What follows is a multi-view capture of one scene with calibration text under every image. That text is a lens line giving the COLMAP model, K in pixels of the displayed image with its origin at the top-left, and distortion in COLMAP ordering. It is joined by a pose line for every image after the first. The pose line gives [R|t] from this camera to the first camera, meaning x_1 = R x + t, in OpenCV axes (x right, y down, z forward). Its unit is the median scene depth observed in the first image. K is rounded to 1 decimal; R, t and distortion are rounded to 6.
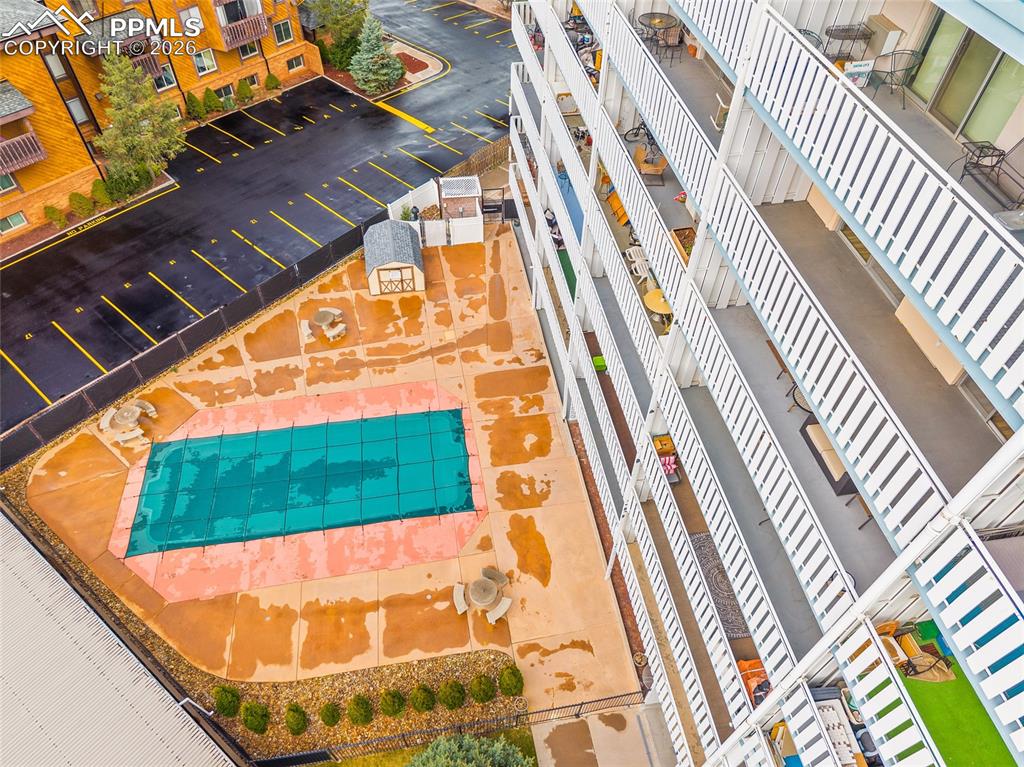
lens RADIAL K [[702.5, 0, 507.0], [0, 702.5, 385.0], [0, 0, 1]] dist [0.048889, -0.066999]
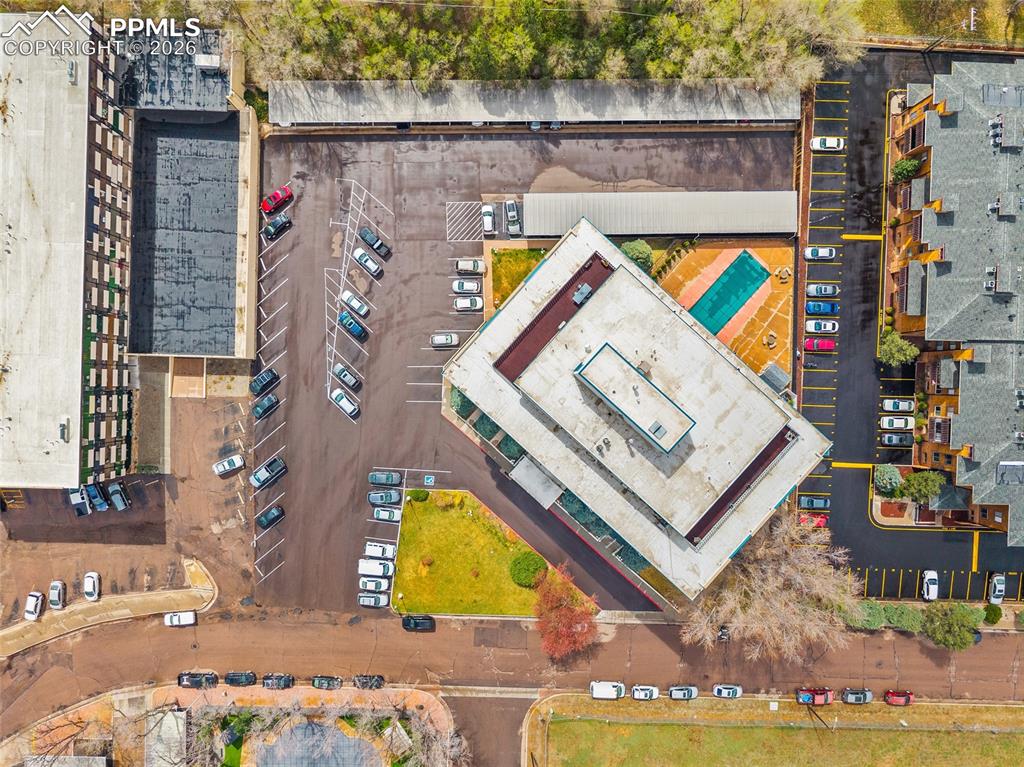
lens RADIAL K [[702.5, 0, 507.0], [0, 702.5, 385.0], [0, 0, 1]] dist [0.048889, -0.066999]
pose [[-0.779718, 0.626055, -0.009706, 0.829774], [-0.479746, -0.587393, 0.651777, -1.783352], [0.402348, 0.512859, 0.758348, -1.761563]]
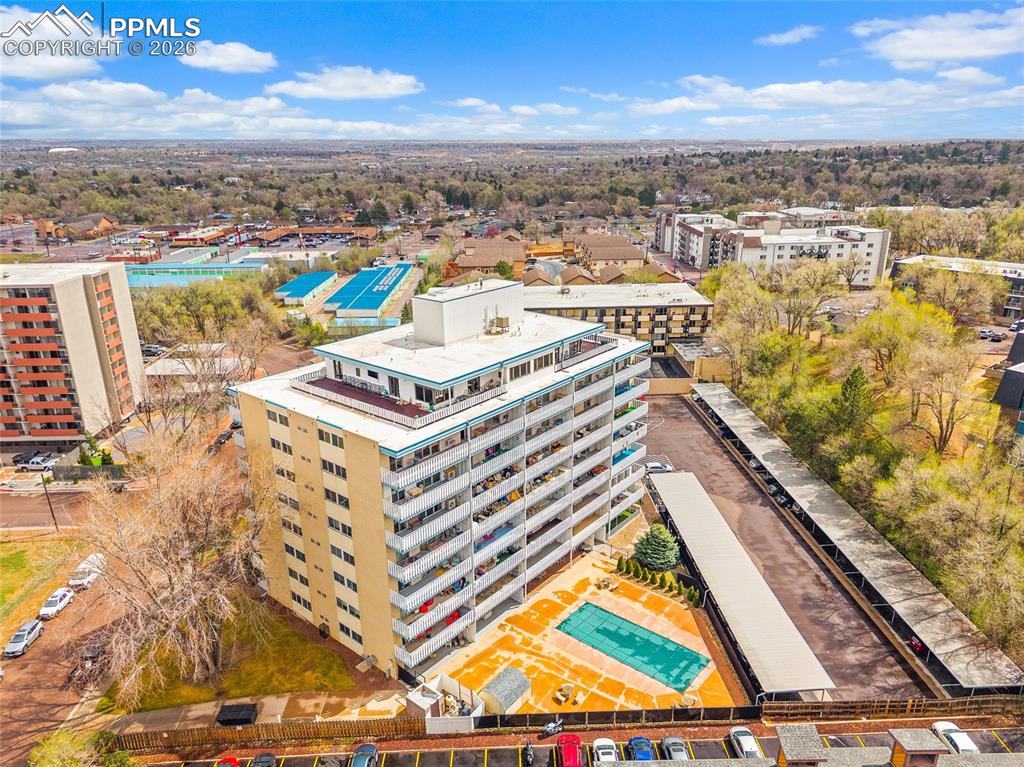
lens RADIAL K [[707.7, 0, 512.1], [0, 707.7, 374.7], [0, 0, 1]] dist [0.006724, -0.001224]
pose [[-0.657837, -0.236626, 0.715023, -1.346817], [0.565996, 0.471015, 0.676604, -1.869405], [-0.496889, 0.849796, -0.175922, 0.812290]]
